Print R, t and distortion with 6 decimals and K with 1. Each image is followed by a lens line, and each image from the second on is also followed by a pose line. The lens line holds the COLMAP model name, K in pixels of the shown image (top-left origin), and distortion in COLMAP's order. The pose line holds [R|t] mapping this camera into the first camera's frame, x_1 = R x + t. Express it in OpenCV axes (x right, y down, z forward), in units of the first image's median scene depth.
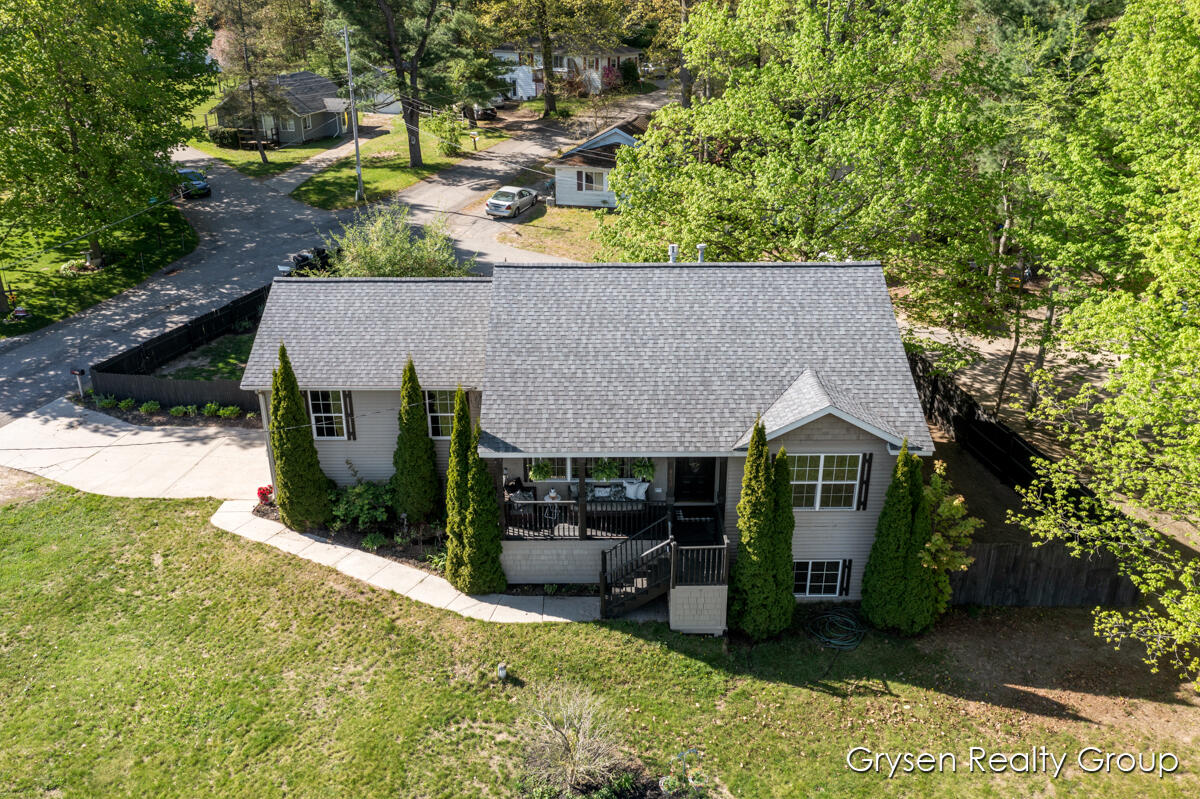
lens RADIAL K [[945.7, 0, 599.4], [0, 945.7, 402.8], [0, 0, 1]] dist [-0.025255, 0.030925]
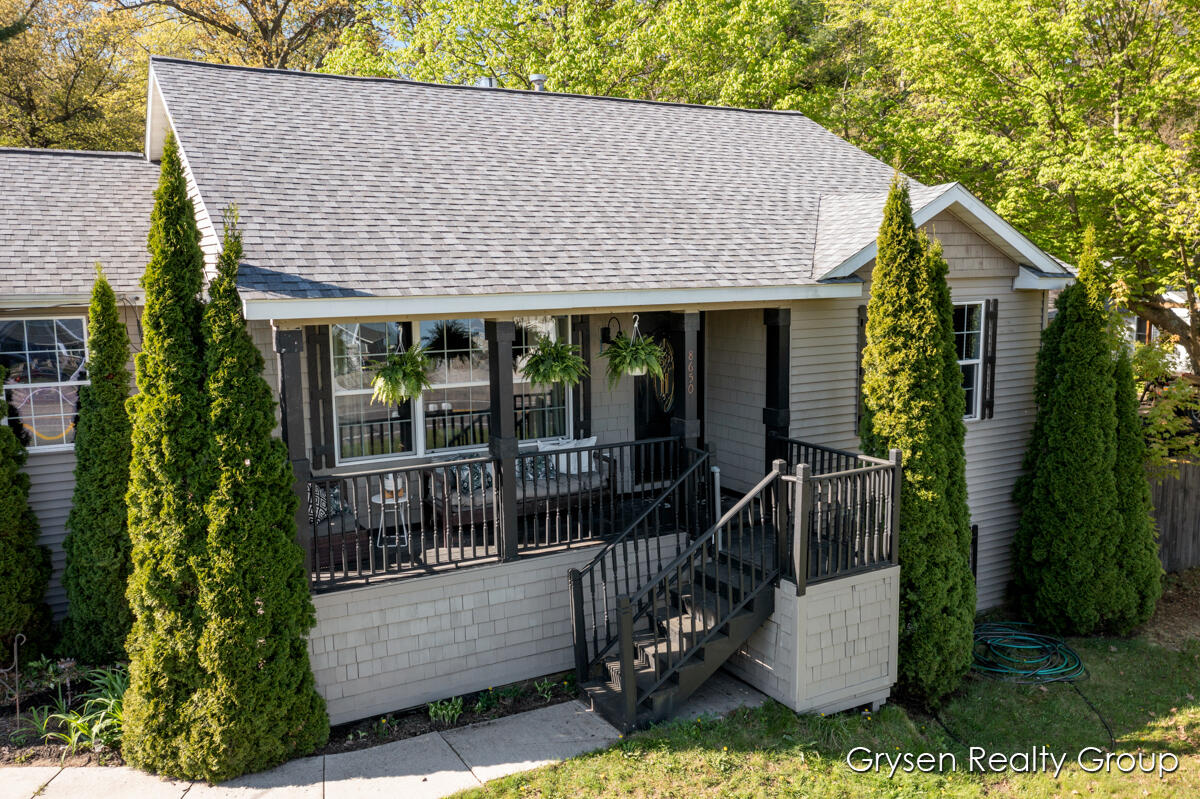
lens RADIAL K [[945.7, 0, 597.5], [0, 945.7, 396.7], [0, 0, 1]] dist [-0.025255, 0.030925]
pose [[0.878827, -0.072950, 0.471532, -0.167427], [0.199388, 0.953969, -0.224027, 0.174966], [-0.433484, 0.290898, 0.852919, 0.623339]]
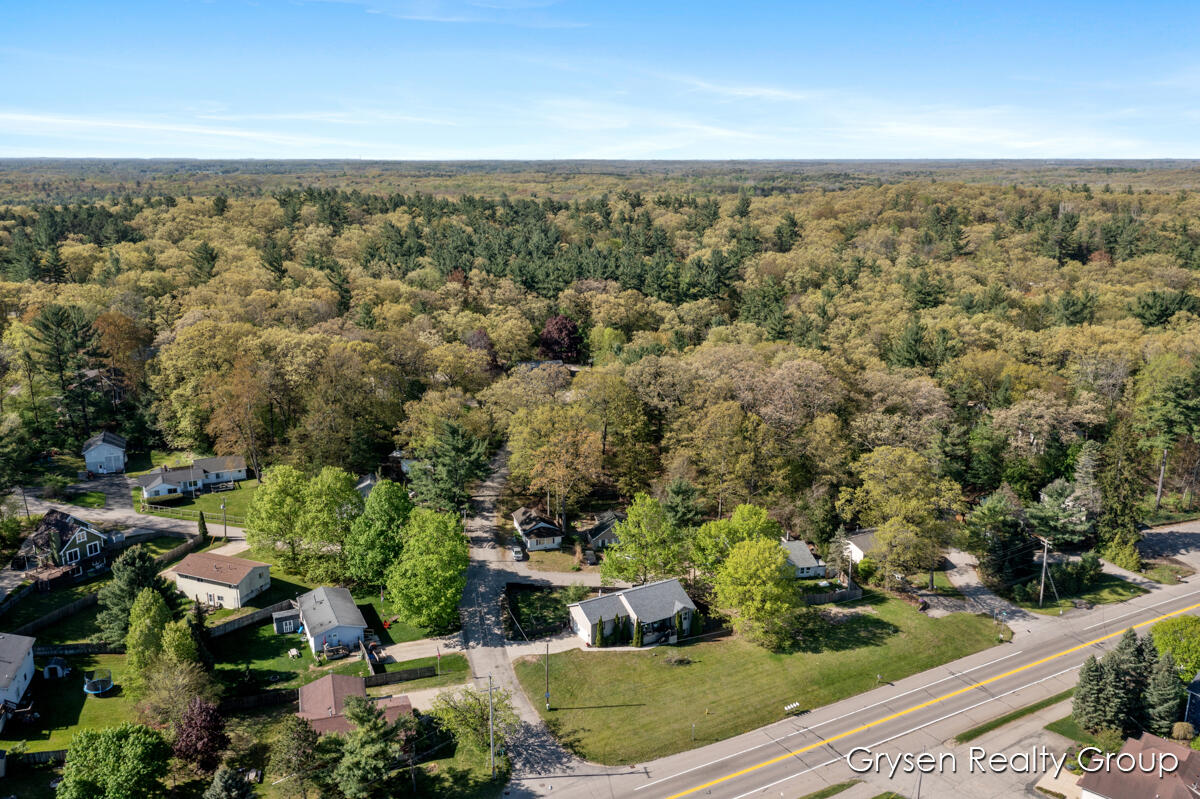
lens RADIAL K [[945.7, 0, 600.3], [0, 945.7, 401.6], [0, 0, 1]] dist [-0.025255, 0.030925]
pose [[0.866008, -0.122189, 0.484871, -3.239650], [0.200018, 0.973376, -0.111950, -0.748942], [-0.458283, 0.193932, 0.867391, -4.702179]]
